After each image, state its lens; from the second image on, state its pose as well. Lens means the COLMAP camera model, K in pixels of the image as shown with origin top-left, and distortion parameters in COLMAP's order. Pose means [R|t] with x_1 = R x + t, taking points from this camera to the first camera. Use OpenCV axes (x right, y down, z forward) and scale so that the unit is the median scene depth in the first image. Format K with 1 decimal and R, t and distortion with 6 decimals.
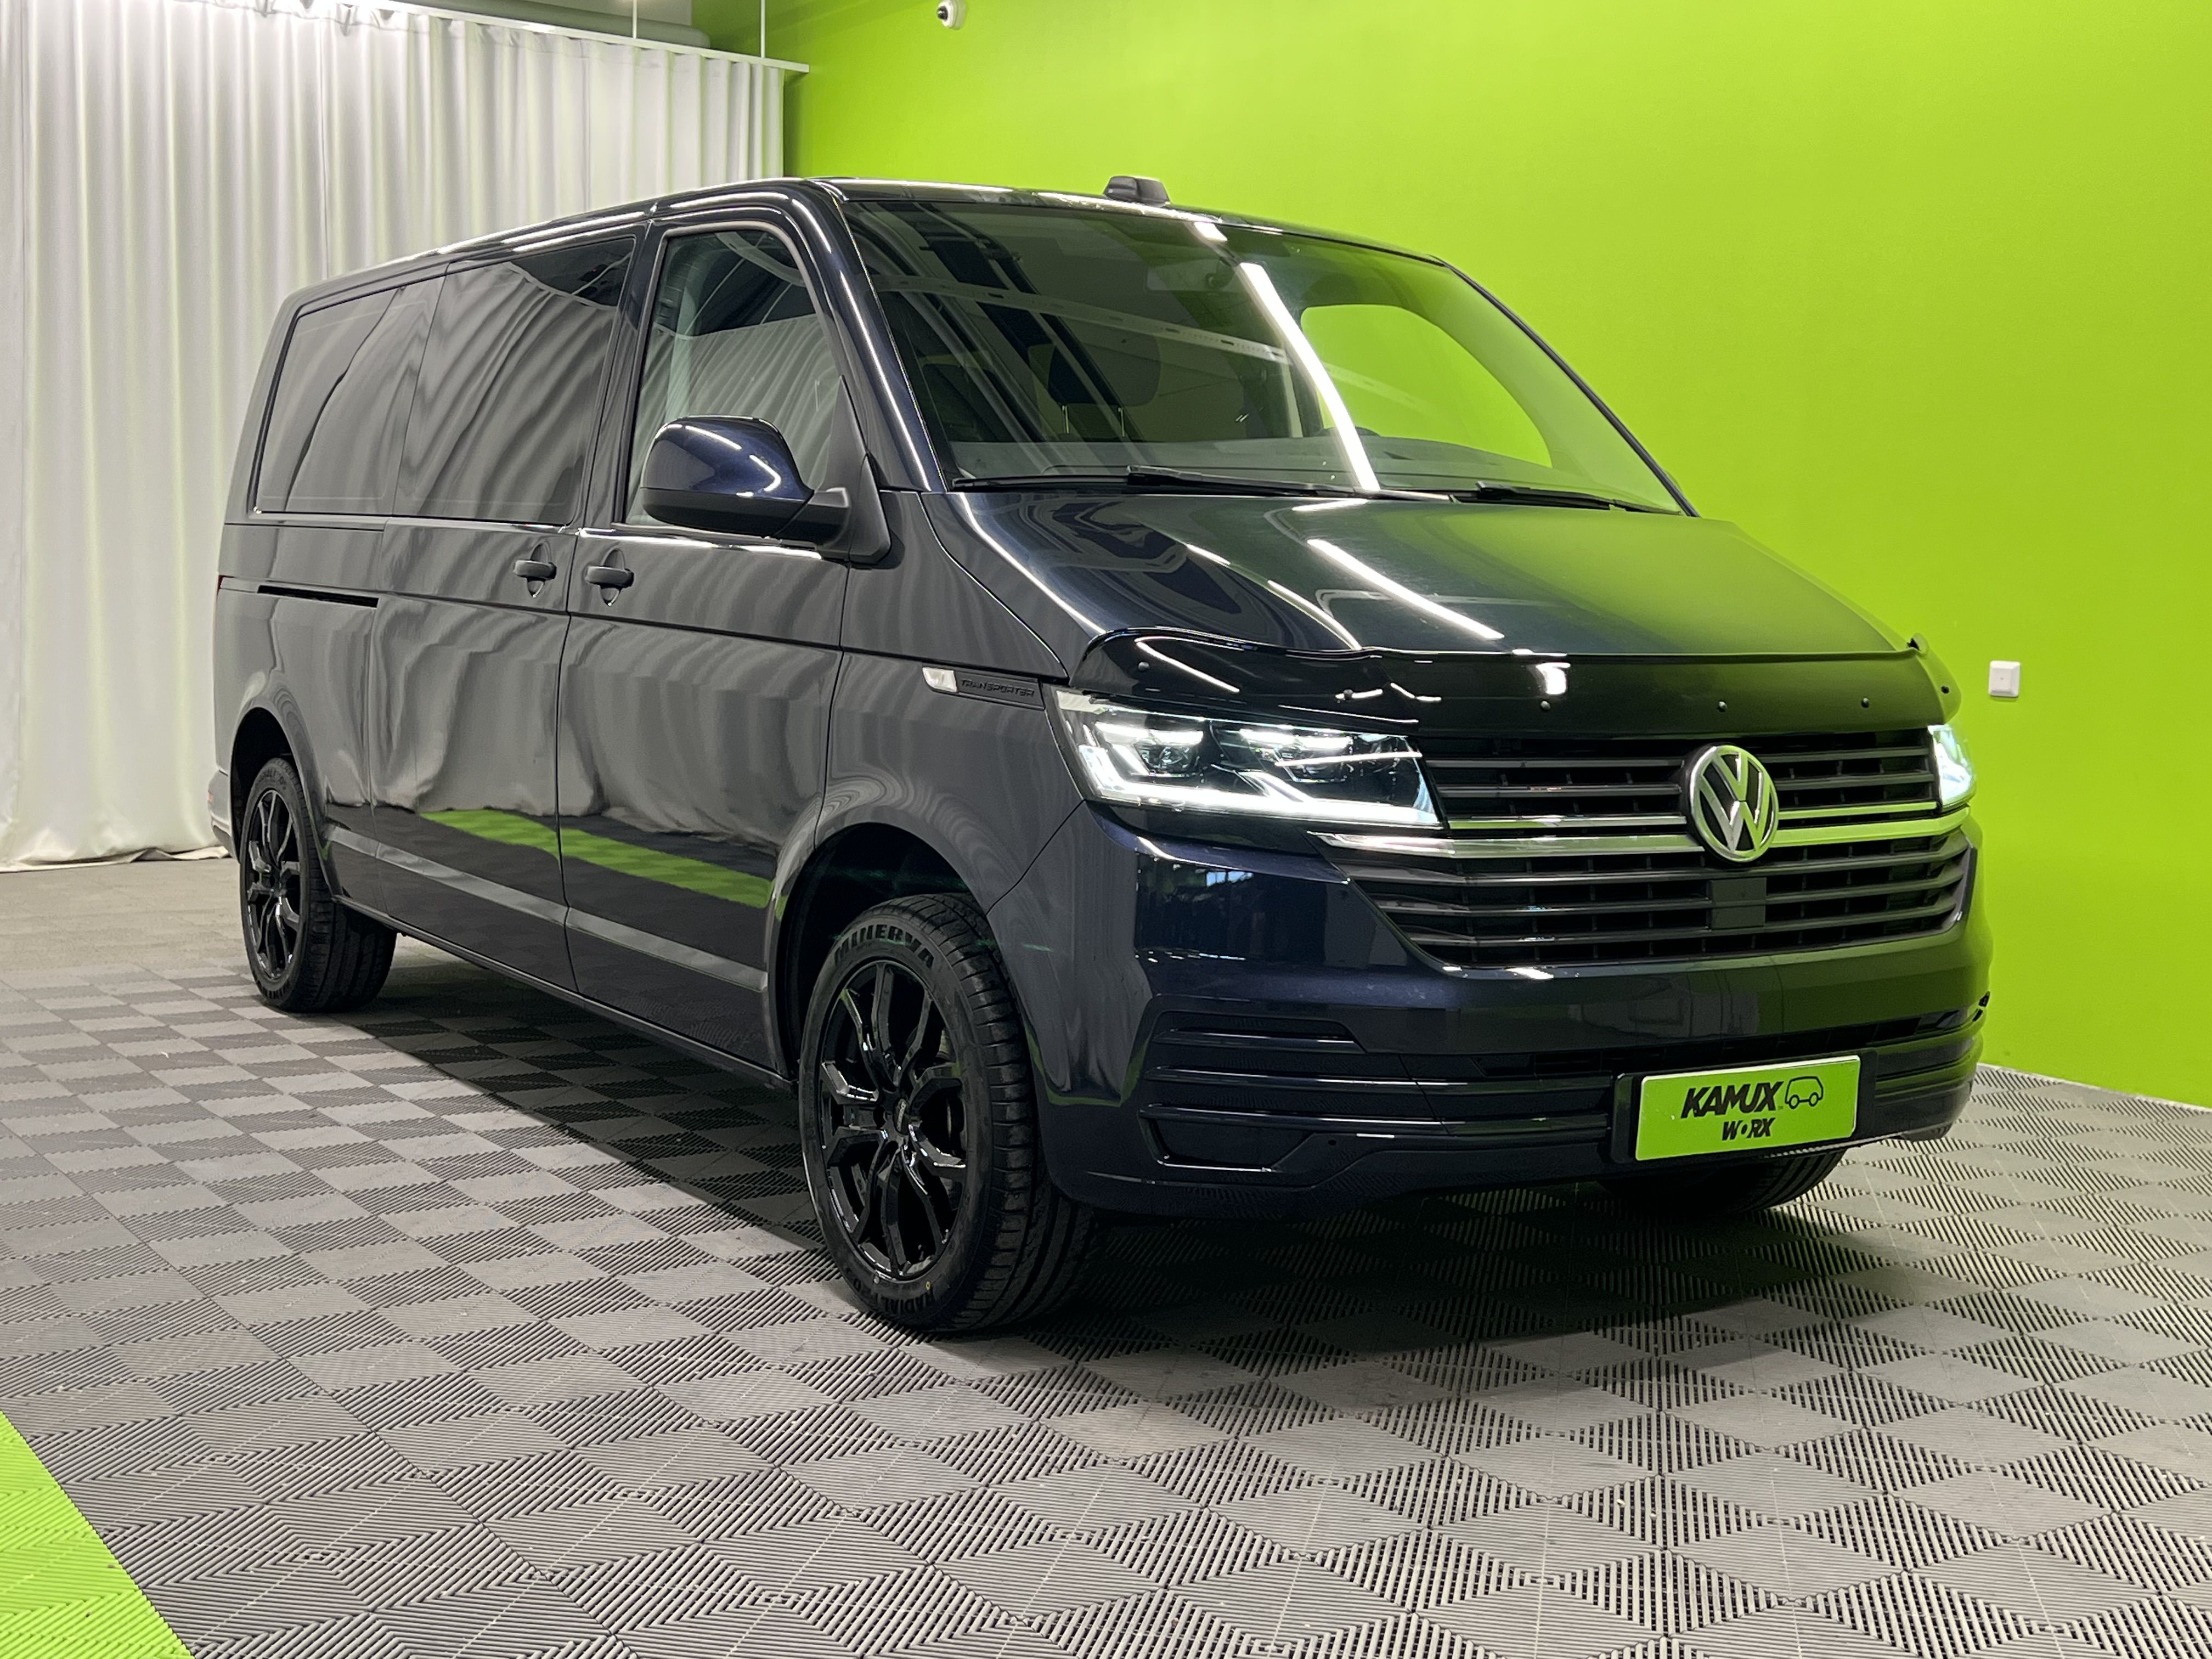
lens RADIAL K [[2713.4, 0, 1106.0], [0, 2713.4, 829.5], [0, 0, 1]] dist [0.074030, -0.050604]
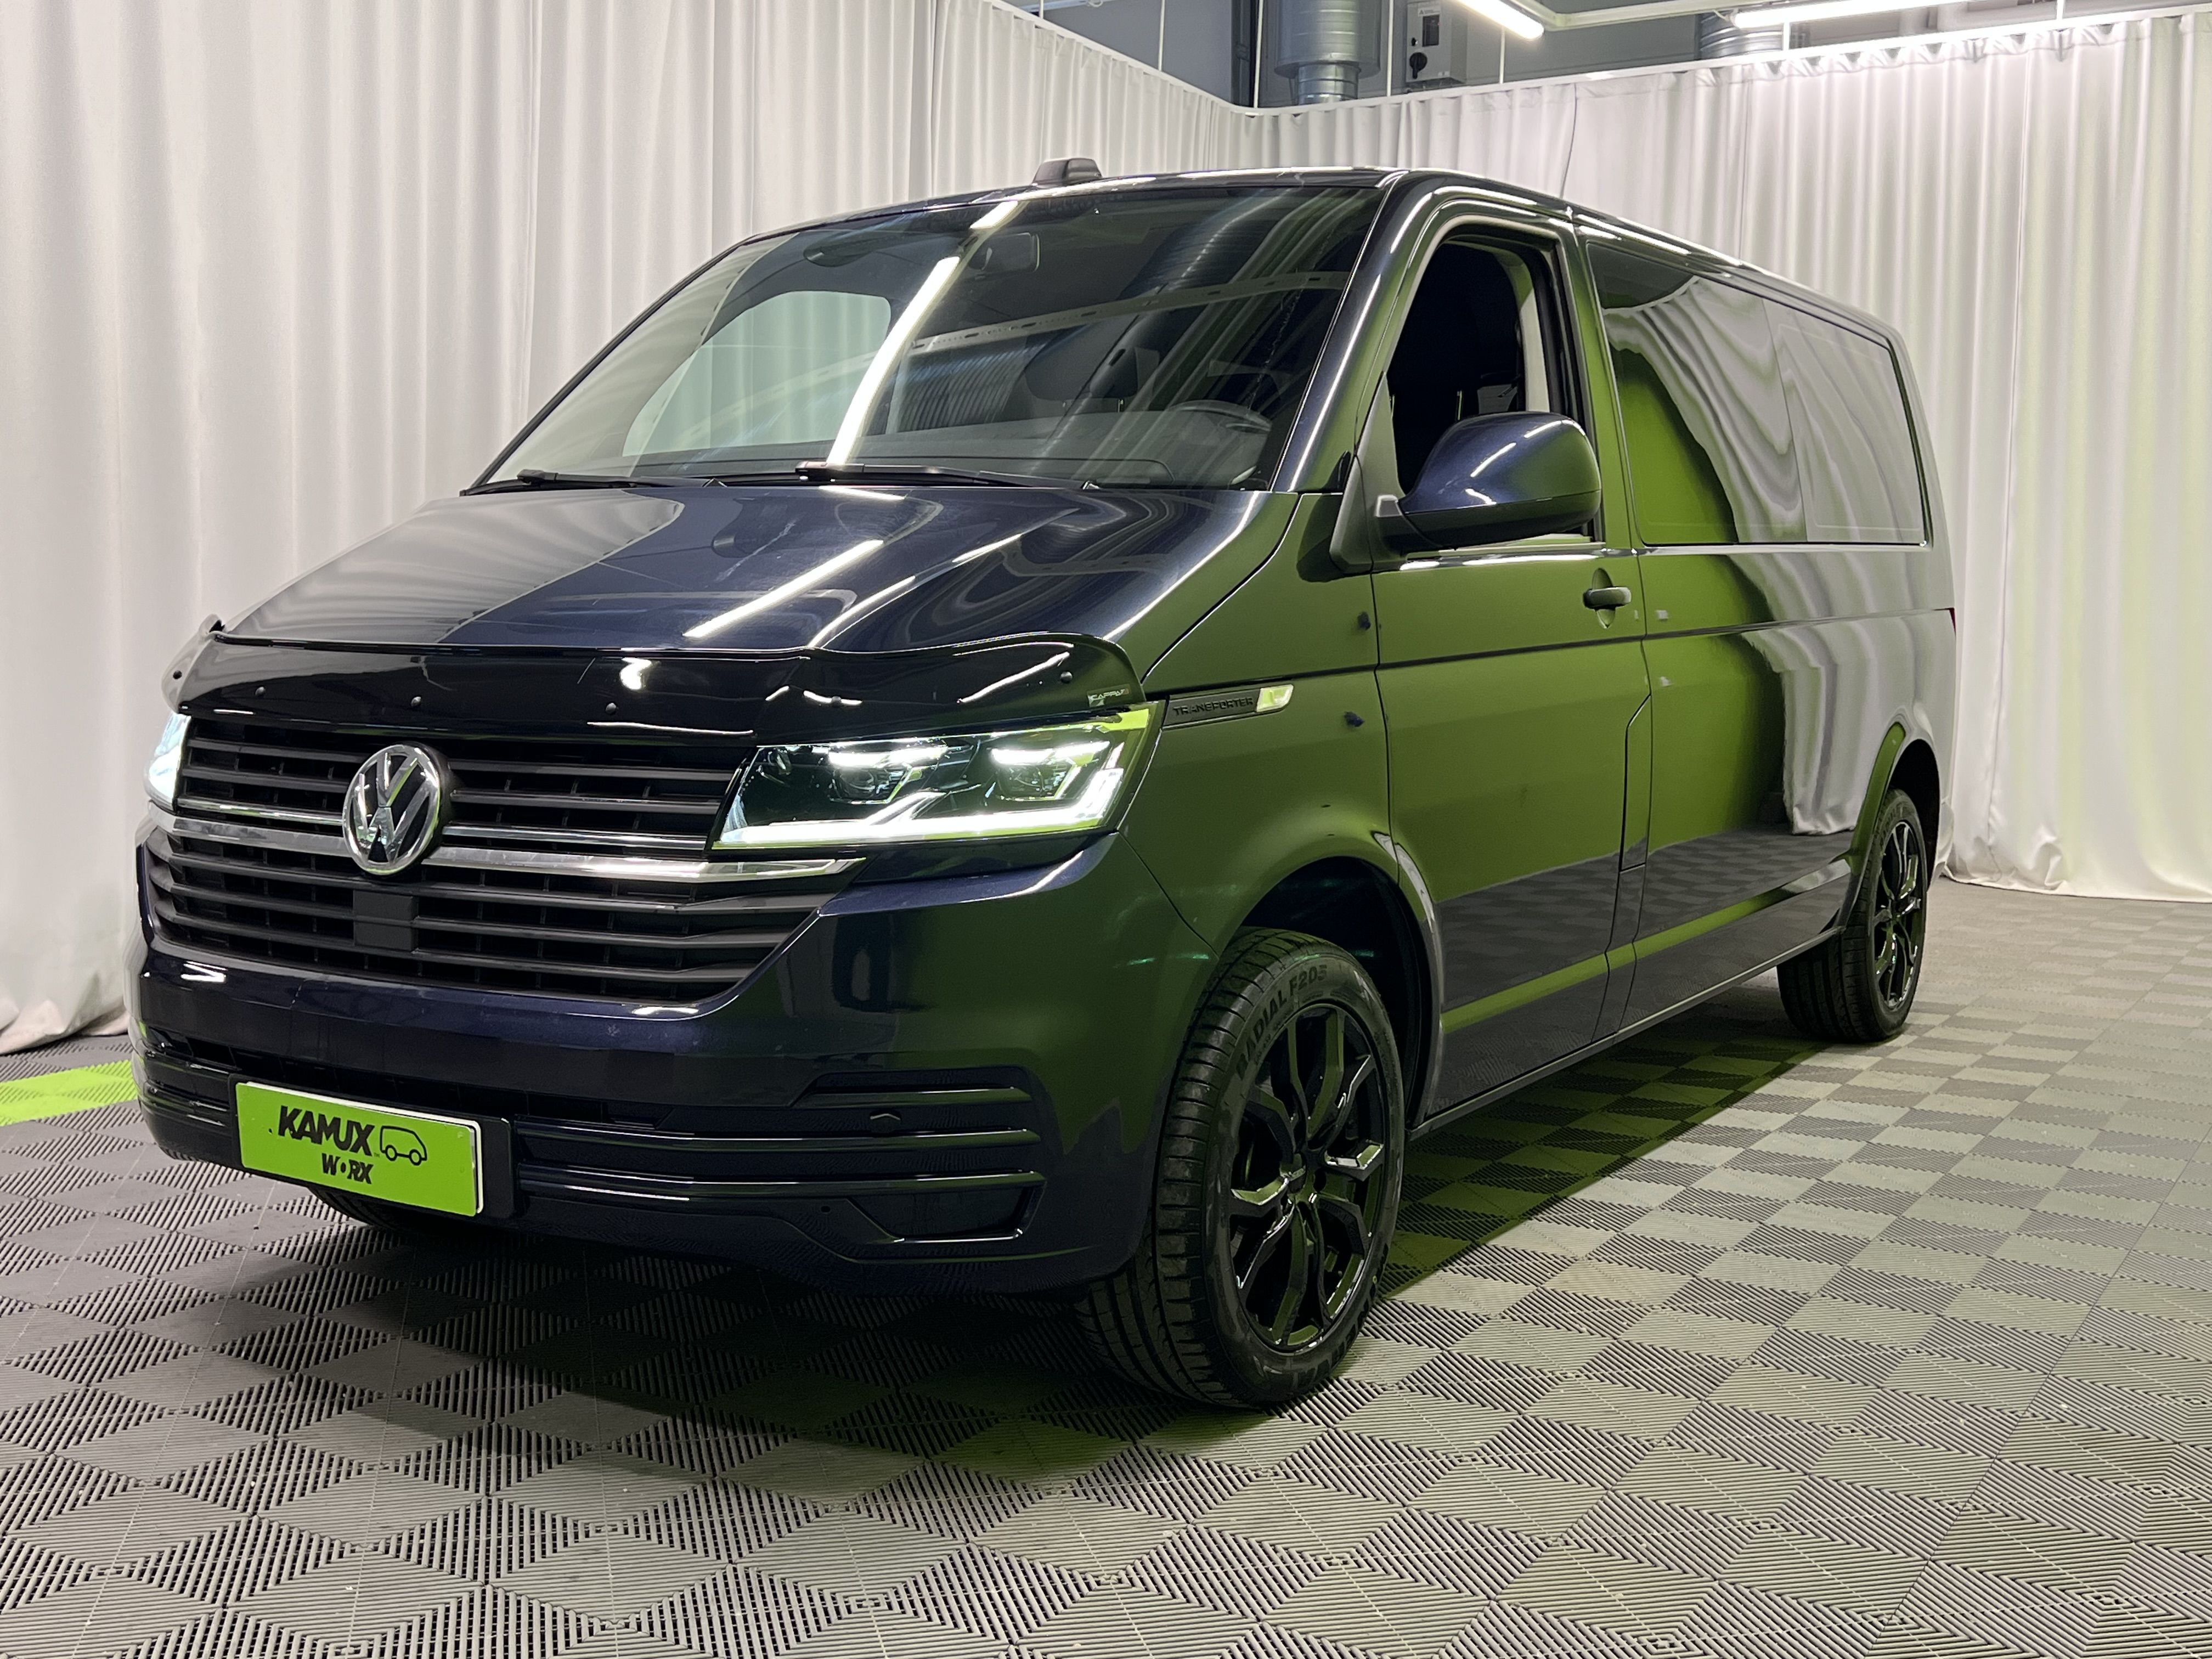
lens RADIAL K [[2396.9, 0, 1106.0], [0, 2396.9, 829.5], [0, 0, 1]] dist [0.048739, -0.006903]
pose [[0.424414, 0.073692, -0.902464, 1.046196], [-0.081974, 0.995717, 0.042756, -0.056157], [0.901750, 0.055833, 0.428638, 0.872351]]
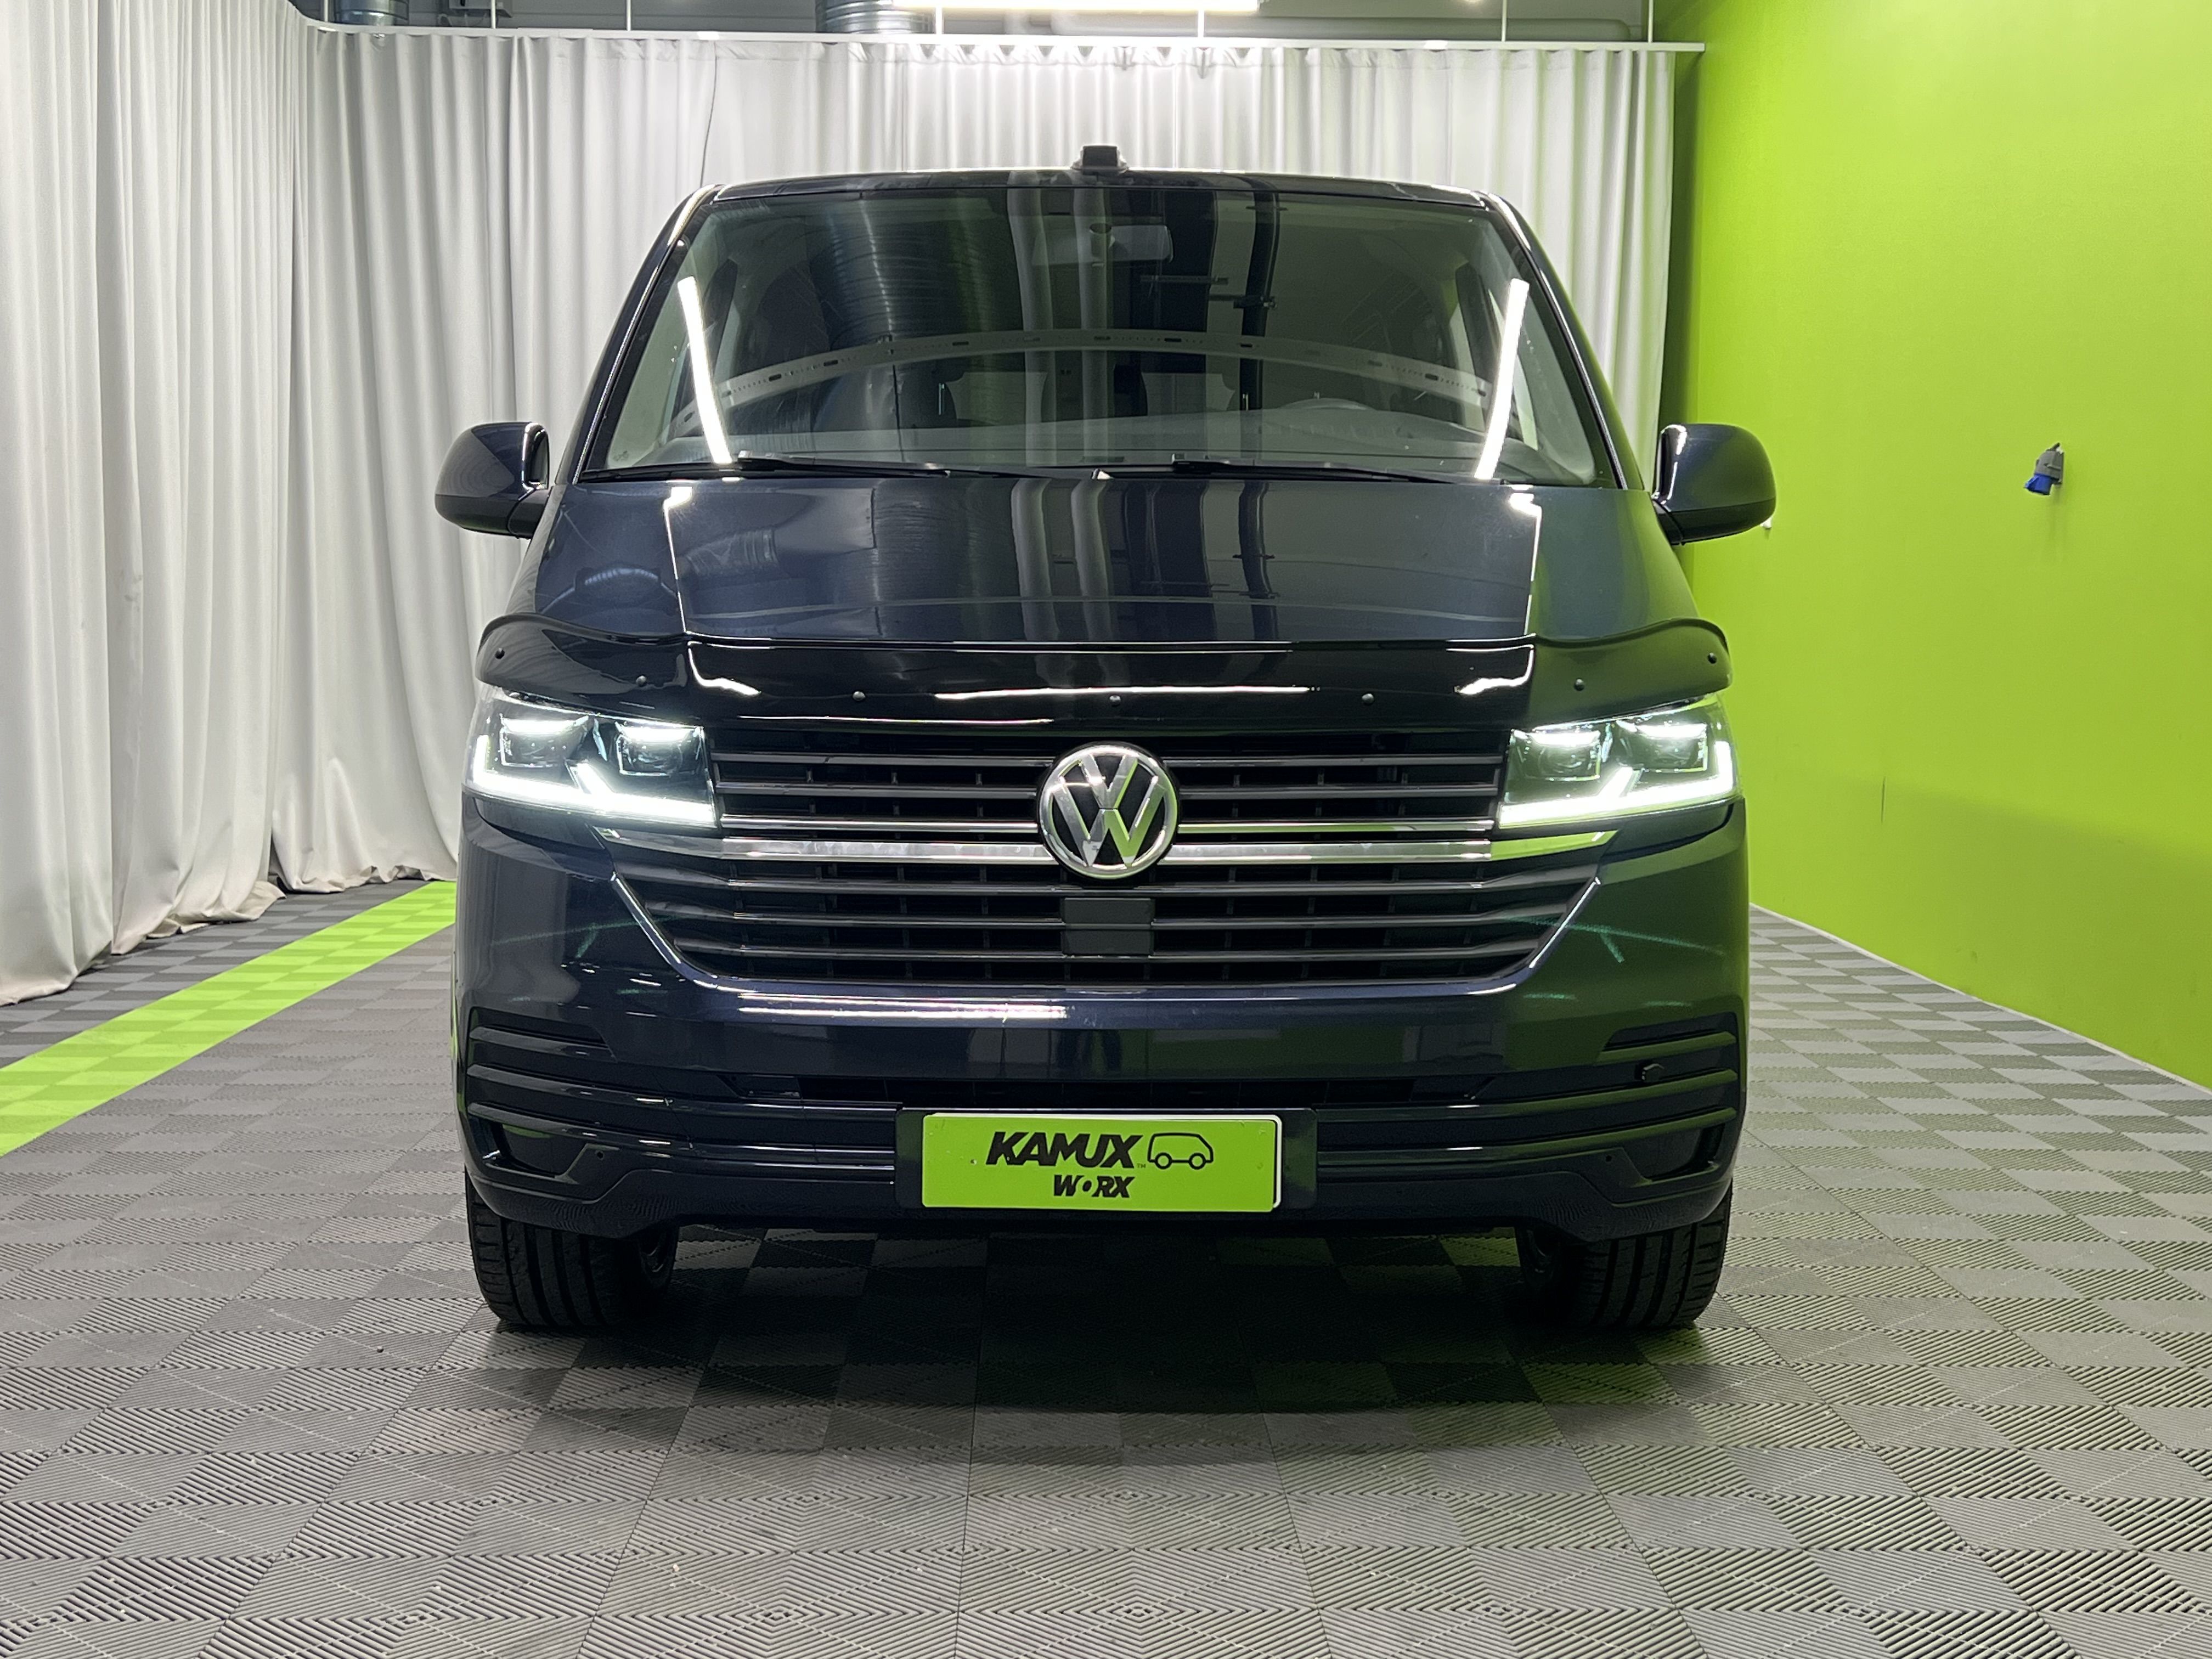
lens RADIAL K [[2797.2, 0, 1106.0], [0, 2797.2, 829.5], [0, 0, 1]] dist [0.106014, -0.033318]
pose [[0.845976, 0.026248, -0.532574, 0.705534], [-0.035060, 0.999364, -0.006437, 0.002050], [0.532067, 0.024118, 0.846359, 0.243941]]
